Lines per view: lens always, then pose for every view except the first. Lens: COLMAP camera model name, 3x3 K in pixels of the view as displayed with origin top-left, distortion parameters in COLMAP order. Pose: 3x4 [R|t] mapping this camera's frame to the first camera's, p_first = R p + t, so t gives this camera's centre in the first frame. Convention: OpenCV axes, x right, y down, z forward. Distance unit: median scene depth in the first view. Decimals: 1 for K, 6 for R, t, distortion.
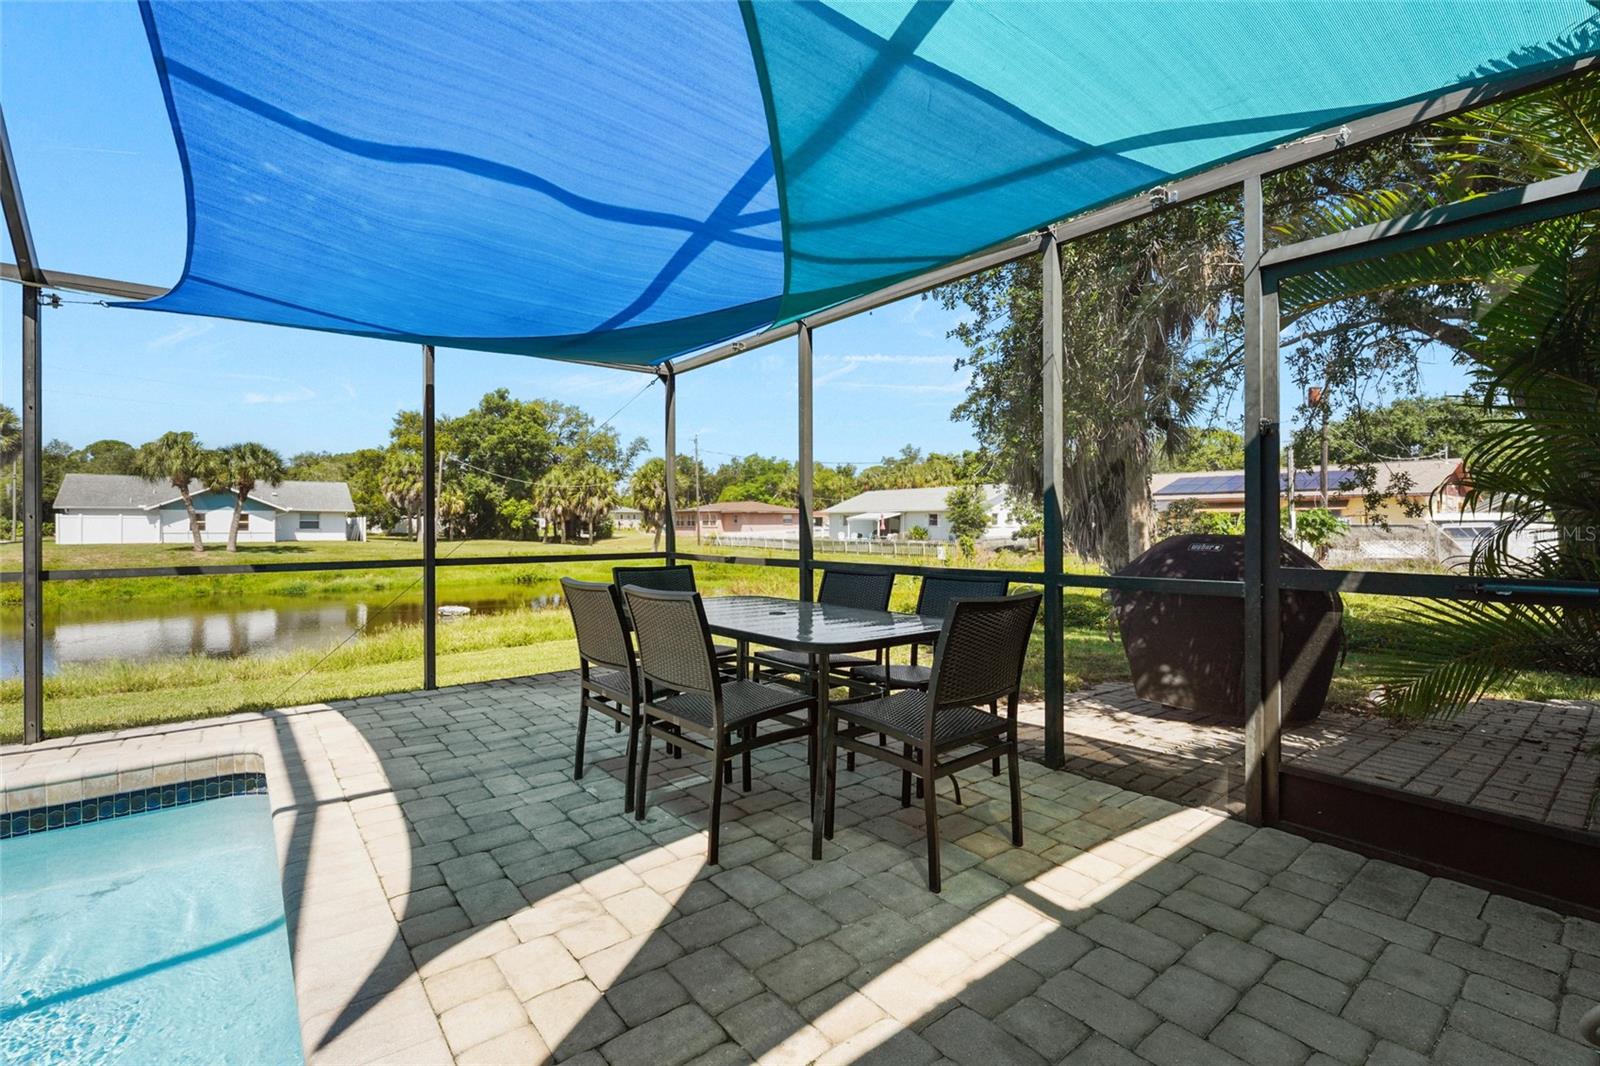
lens RADIAL K [[707.8, 0, 809.0], [0, 707.8, 529.2], [0, 0, 1]] dist [0.000948, 0.000551]
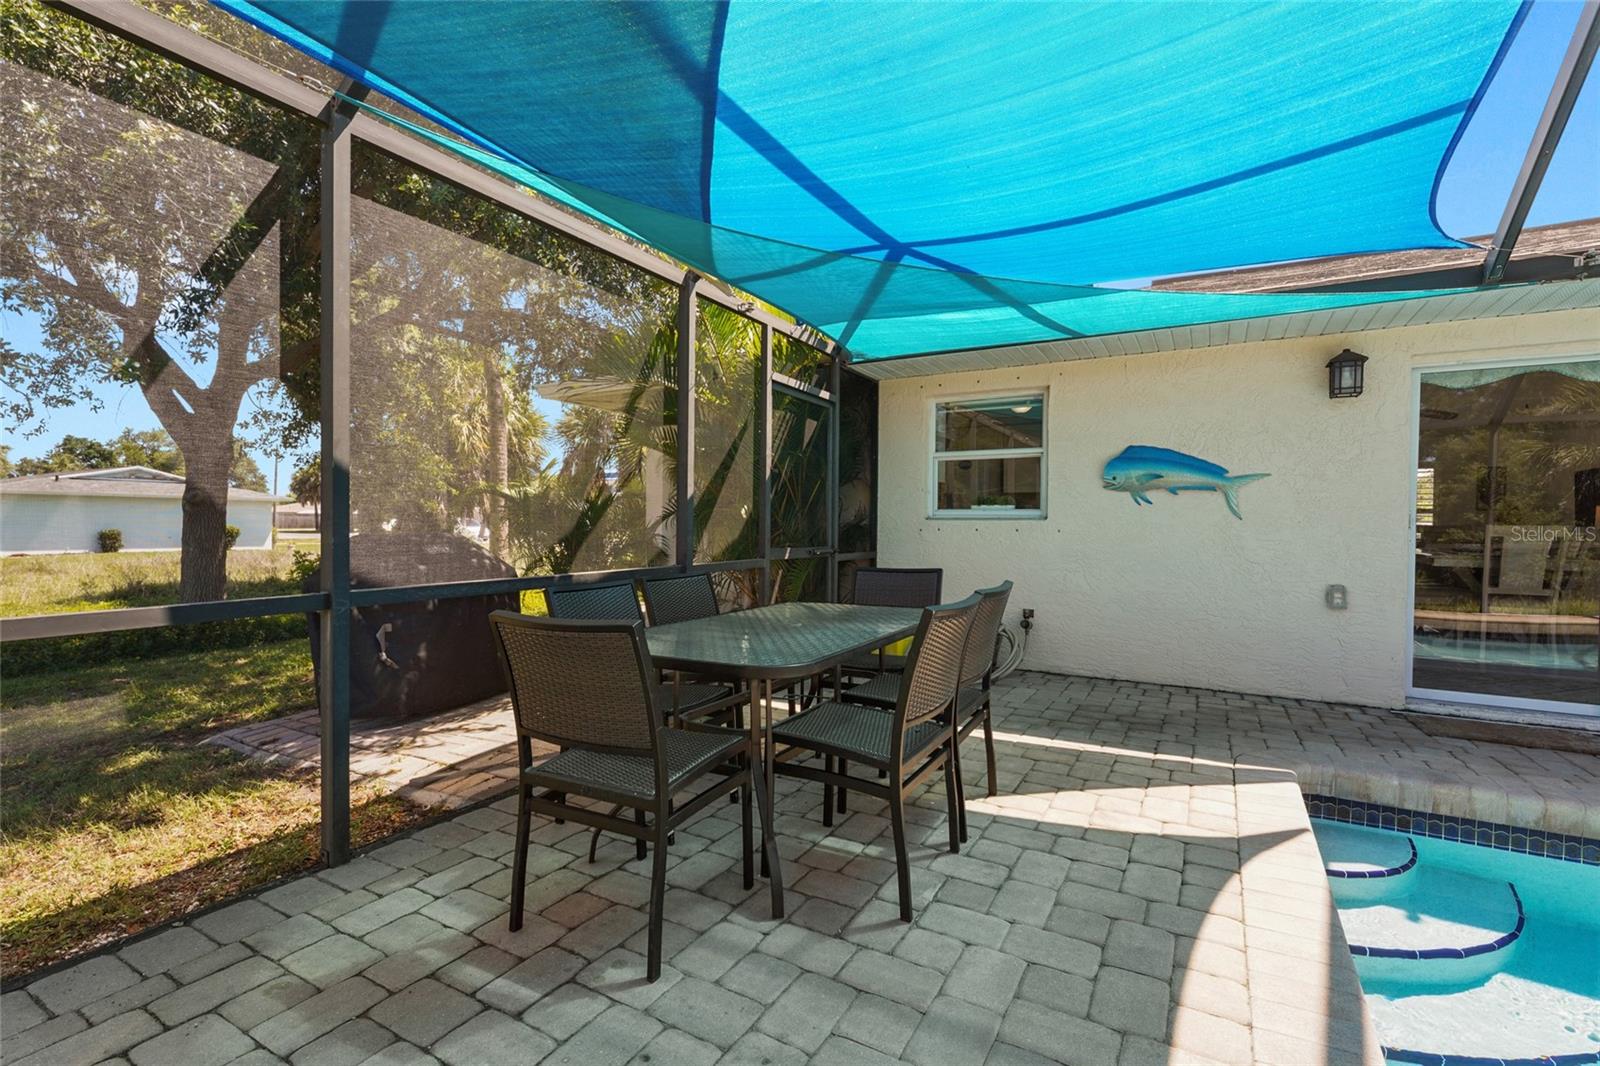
lens RADIAL K [[707.8, 0, 813.0], [0, 707.8, 525.5], [0, 0, 1]] dist [0.000948, 0.000551]
pose [[-0.361134, 0.002494, 0.932511, -0.055077], [-0.000035, 0.999996, -0.002688, -0.000133], [-0.932514, -0.001003, -0.361132, 0.080897]]
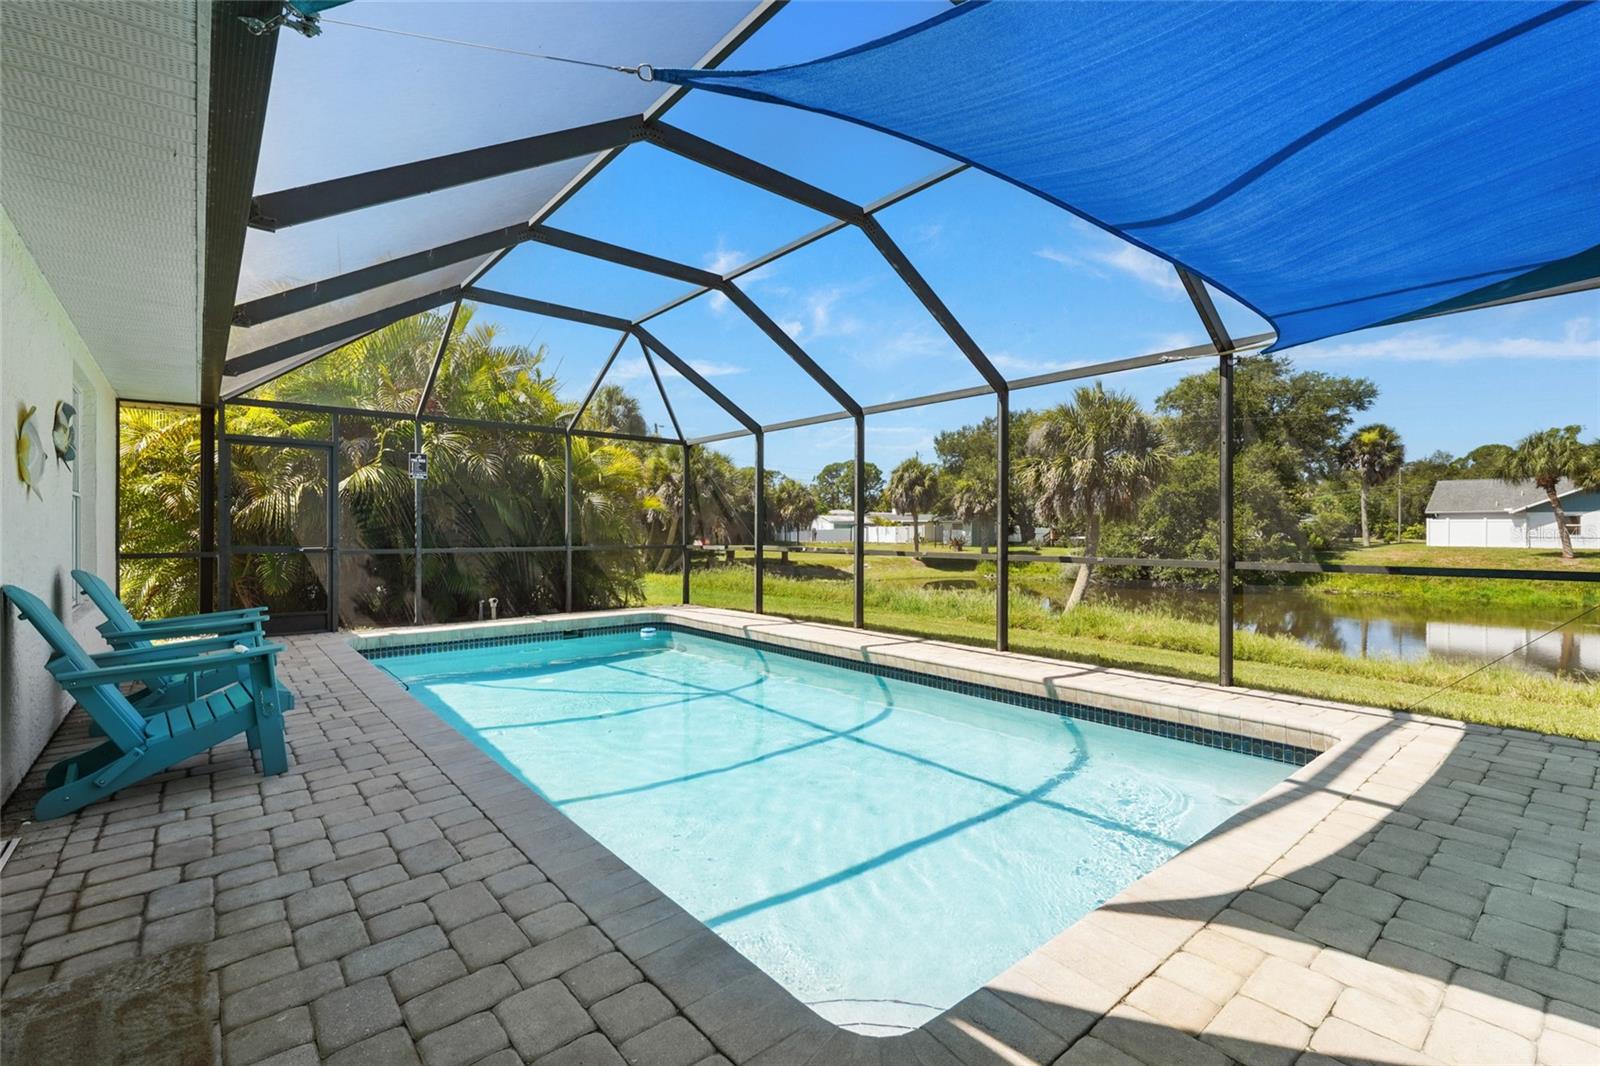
lens RADIAL K [[707.8, 0, 801.3], [0, 707.8, 524.6], [0, 0, 1]] dist [0.000948, 0.000551]
pose [[0.016220, -0.004576, -0.999858, 0.019879], [-0.007145, 0.999963, -0.004692, 0.000092], [0.999843, 0.007221, 0.016187, 0.011399]]
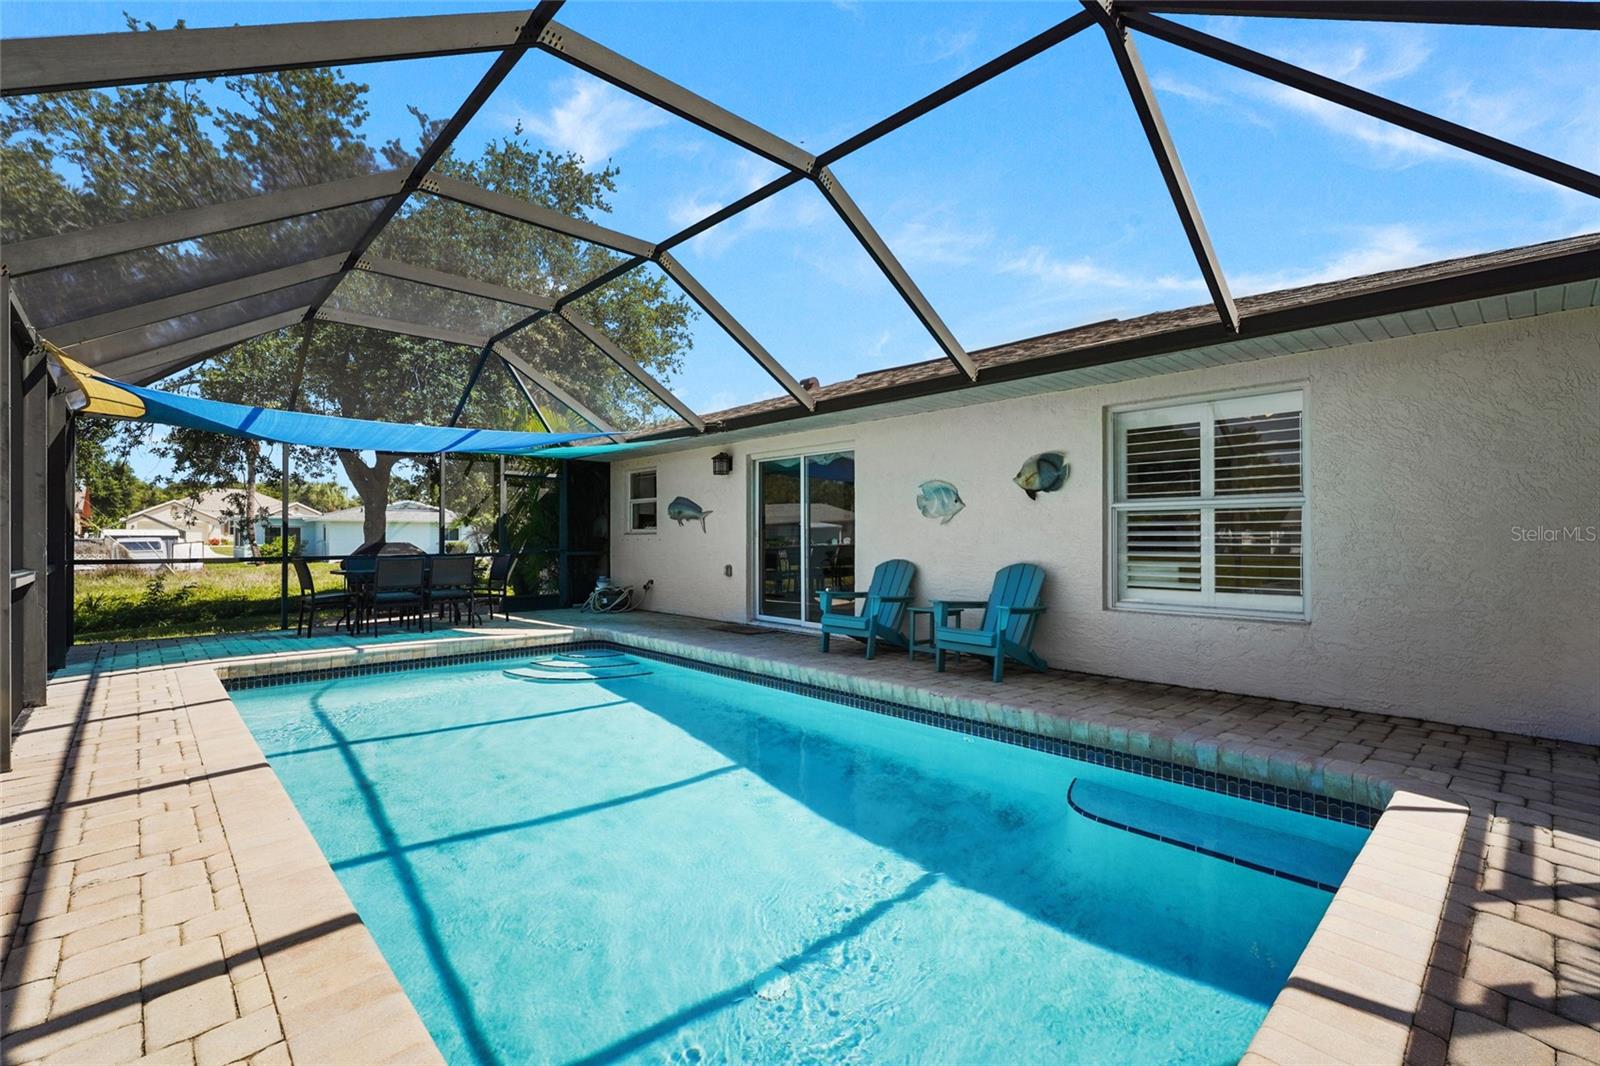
lens RADIAL K [[707.8, 0, 807.8], [0, 707.8, 533.4], [0, 0, 1]] dist [0.000948, 0.000551]
pose [[-0.074332, 0.010940, 0.997174, -0.185300], [0.005017, 0.999931, -0.010597, 0.001067], [-0.997221, 0.004216, -0.074382, -0.023007]]
